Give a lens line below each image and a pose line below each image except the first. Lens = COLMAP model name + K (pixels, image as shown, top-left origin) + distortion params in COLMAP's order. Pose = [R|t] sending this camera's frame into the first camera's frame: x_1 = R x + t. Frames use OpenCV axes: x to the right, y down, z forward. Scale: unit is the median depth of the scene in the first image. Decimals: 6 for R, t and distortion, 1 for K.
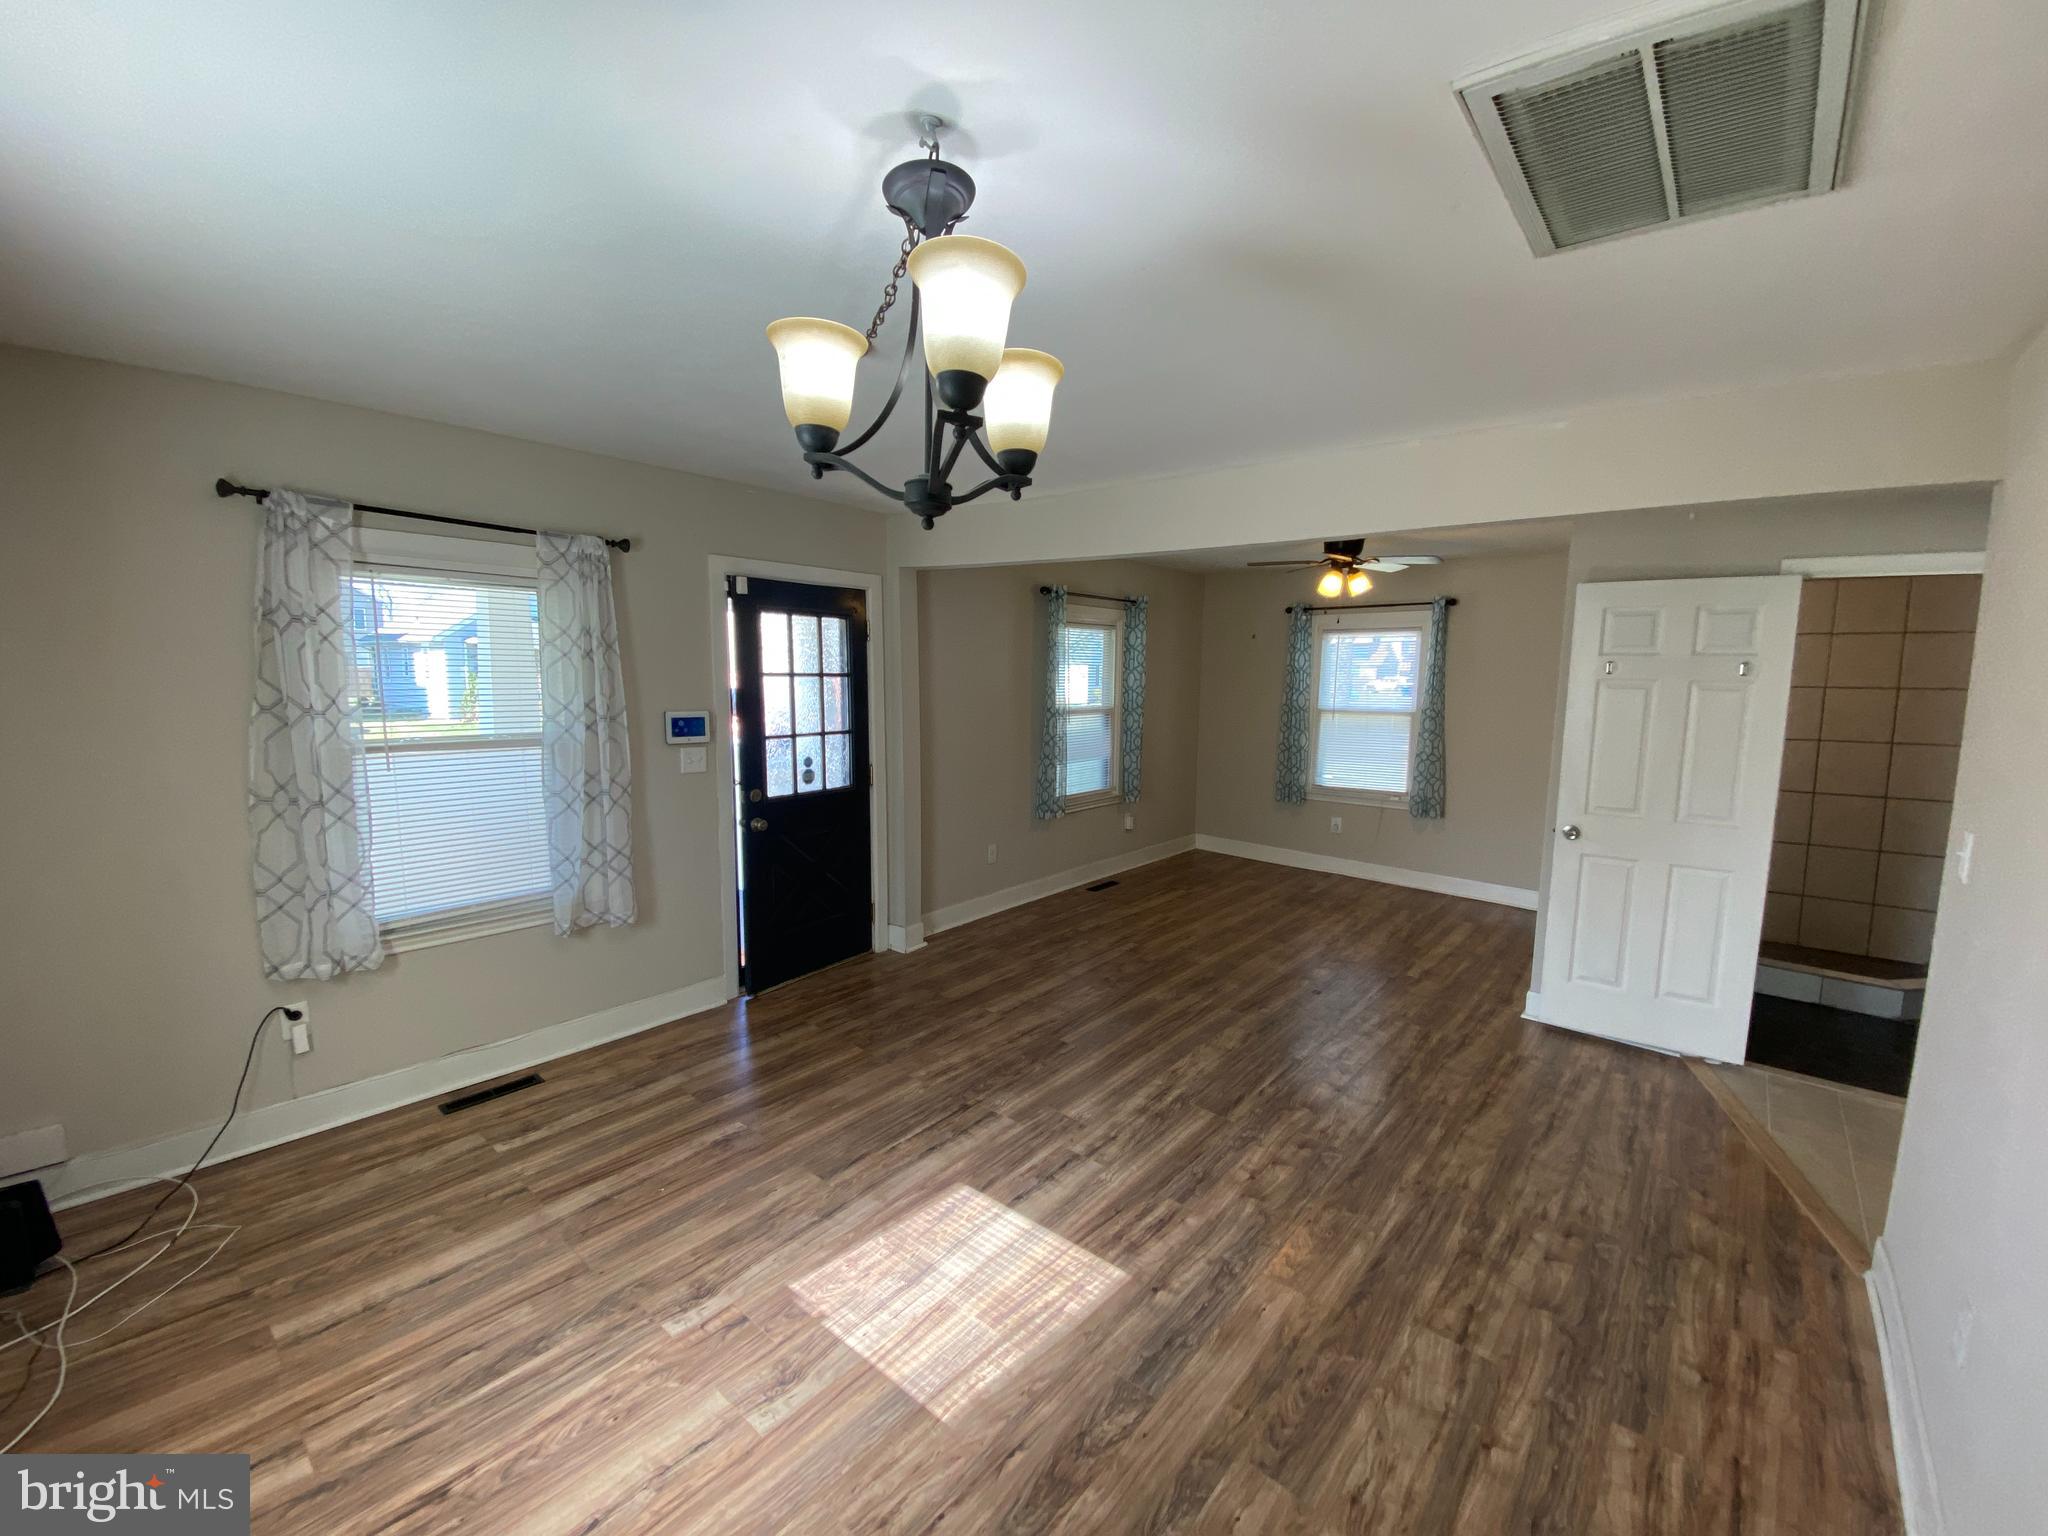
lens RADIAL K [[834.7, 0, 1024.0], [0, 834.7, 768.0], [0, 0, 1]] dist [0.030327, -0.026265]
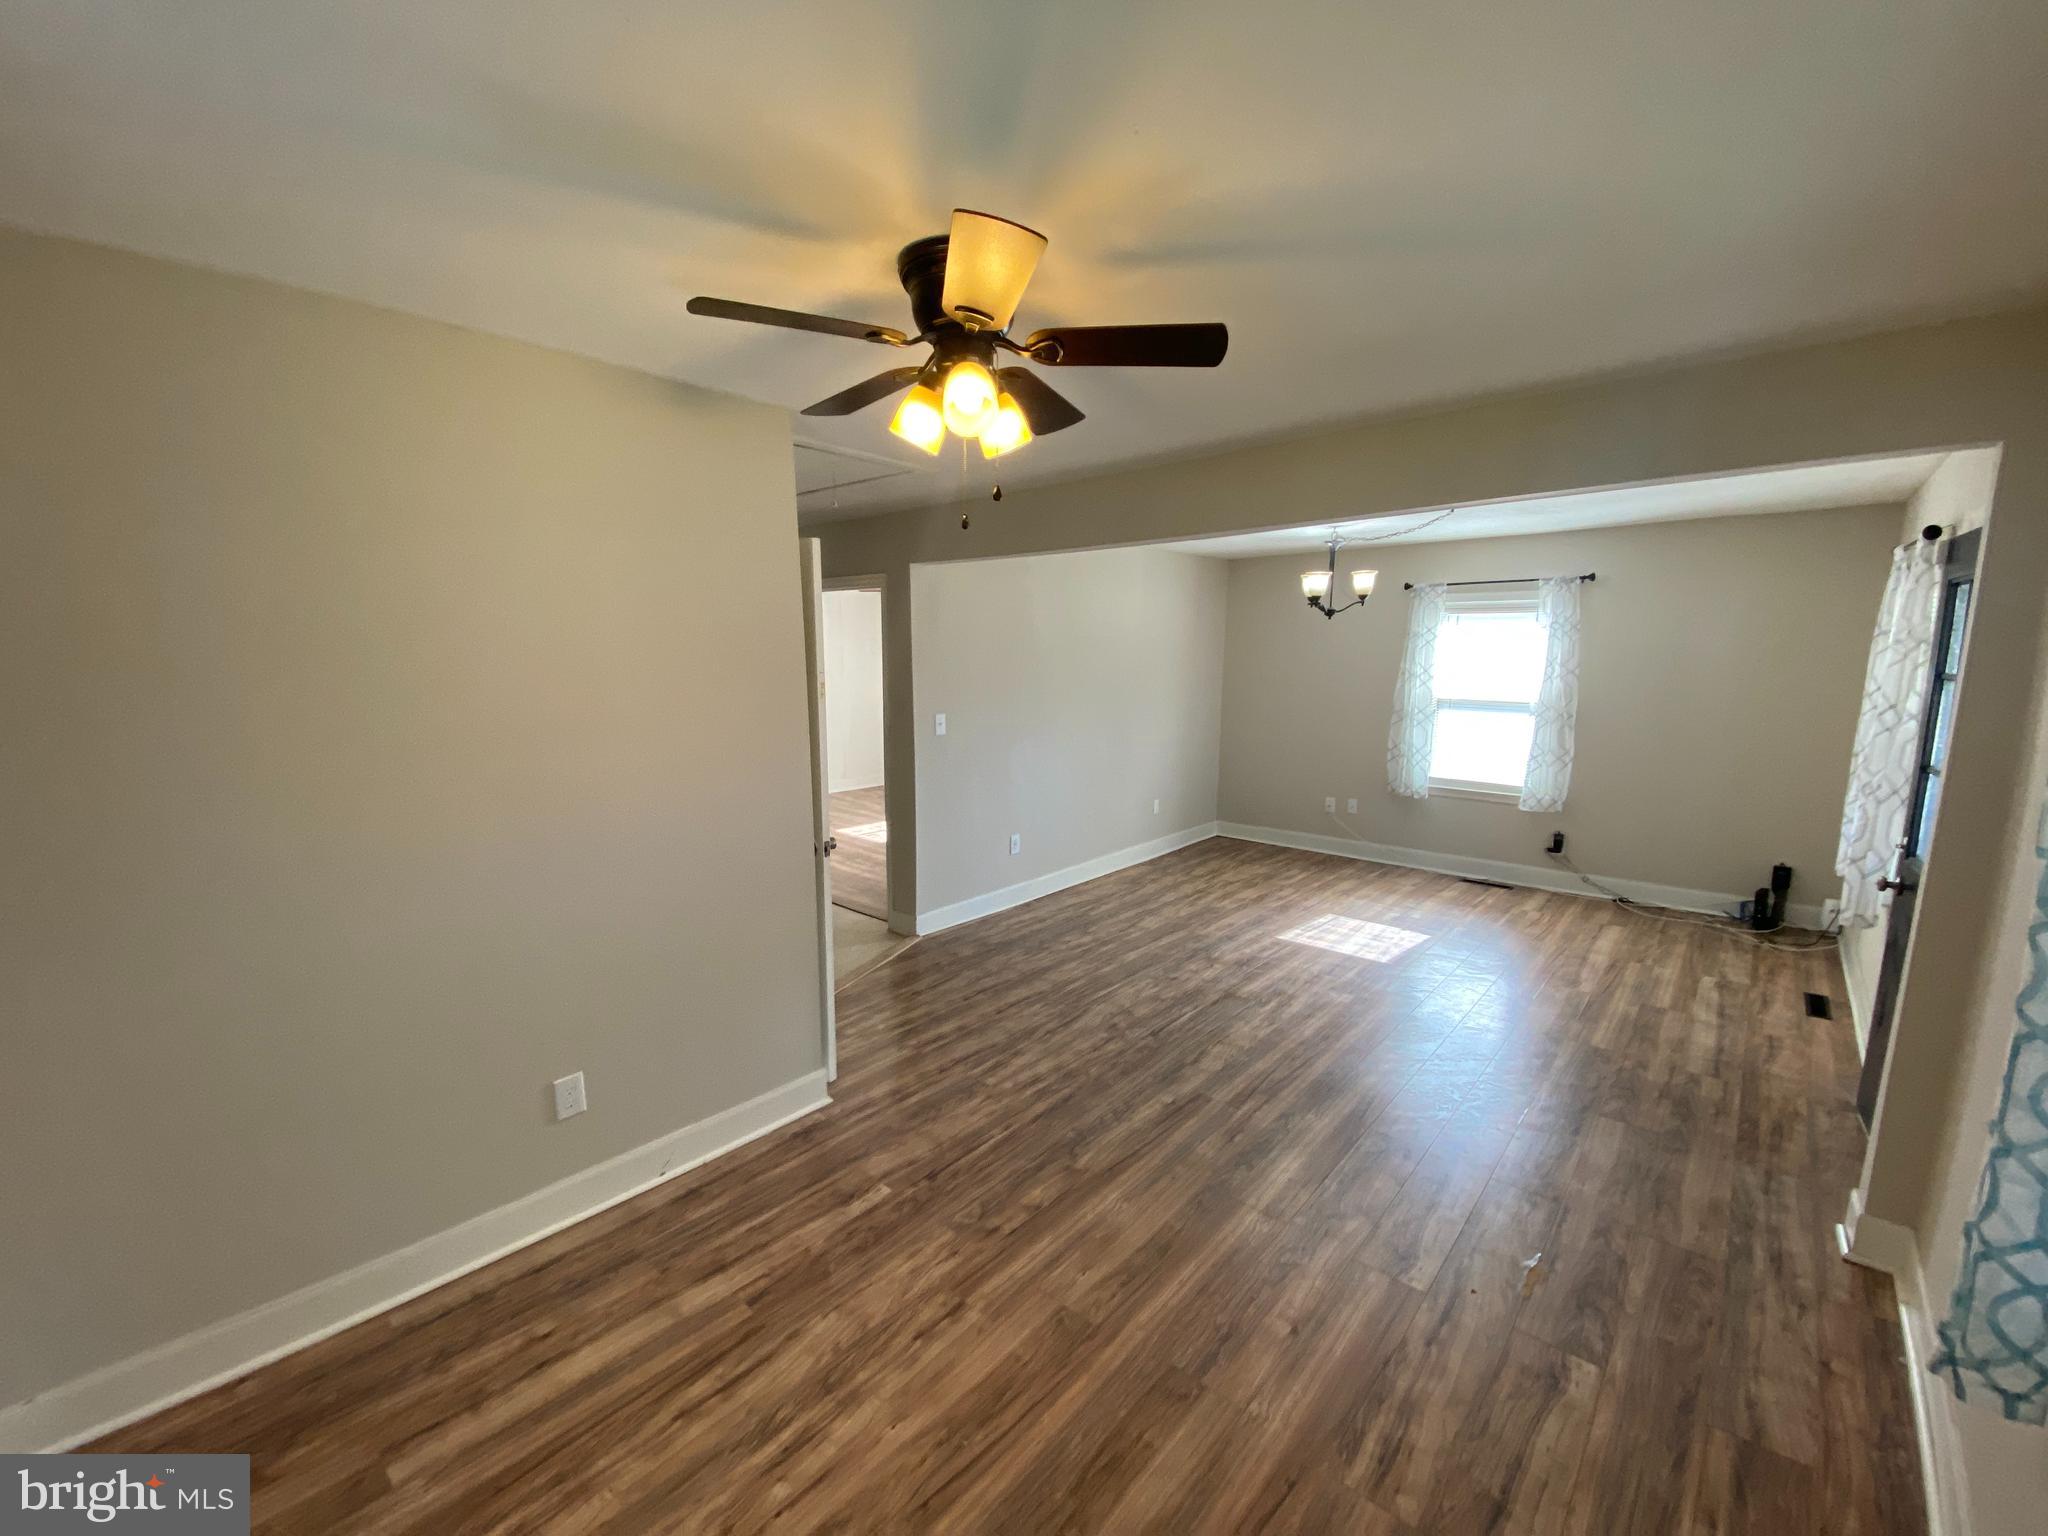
lens RADIAL K [[834.7, 0, 1024.0], [0, 834.7, 768.0], [0, 0, 1]] dist [0.030327, -0.026265]
pose [[-0.999436, -0.024567, 0.022880, 0.608550], [-0.017579, 0.963596, 0.266786, -0.306486], [-0.028601, 0.266233, -0.963484, 2.476512]]
